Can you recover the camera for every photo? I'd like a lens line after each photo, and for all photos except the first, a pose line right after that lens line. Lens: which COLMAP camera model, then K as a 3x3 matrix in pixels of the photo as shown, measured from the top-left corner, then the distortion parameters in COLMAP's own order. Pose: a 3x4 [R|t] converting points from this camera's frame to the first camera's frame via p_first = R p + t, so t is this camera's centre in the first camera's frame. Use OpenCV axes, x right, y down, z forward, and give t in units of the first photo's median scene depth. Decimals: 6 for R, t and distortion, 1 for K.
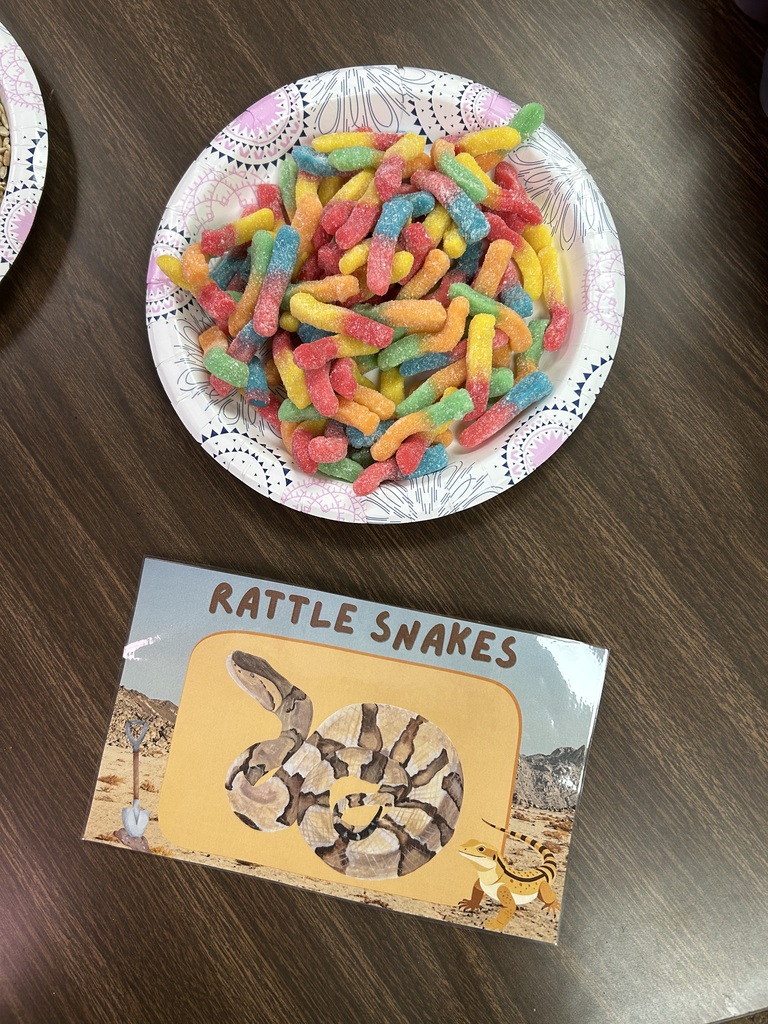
lens RADIAL K [[781.7, 0, 379.7], [0, 781.7, 517.9], [0, 0, 1]] dist [0.030821, -0.034607]
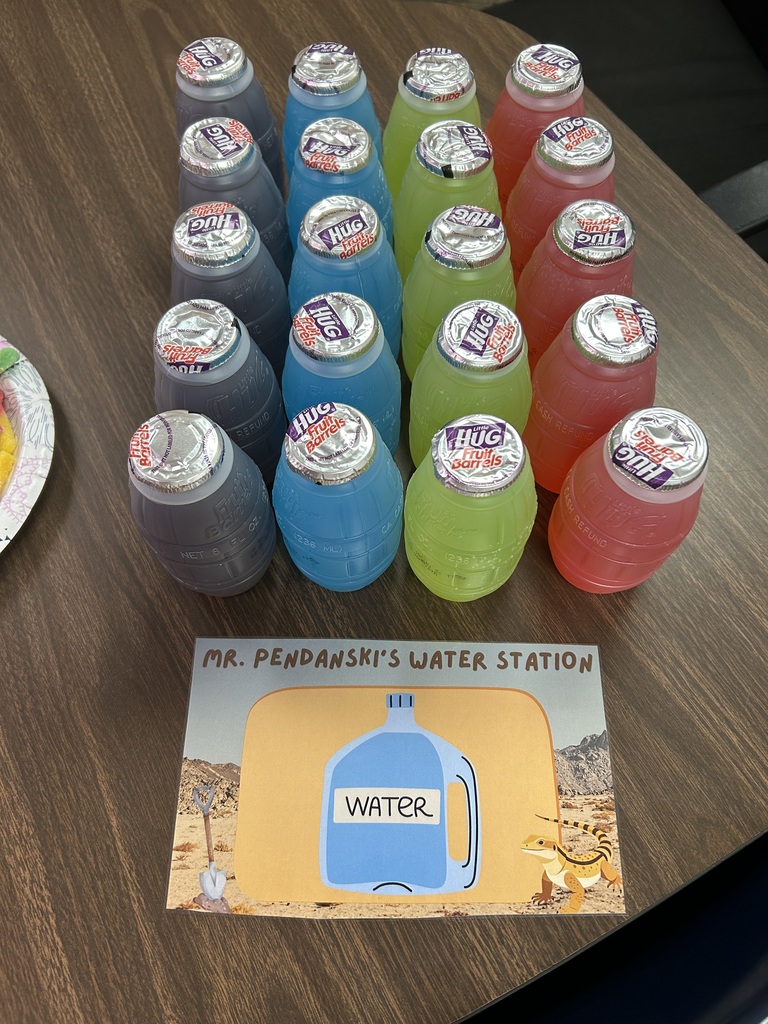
lens RADIAL K [[781.7, 0, 379.7], [0, 781.7, 517.9], [0, 0, 1]] dist [0.030821, -0.034607]
pose [[0.991150, 0.132240, -0.011620, 0.858855], [-0.129084, 0.939646, -0.316865, 0.075277], [-0.030984, 0.315561, 0.948399, -0.174369]]
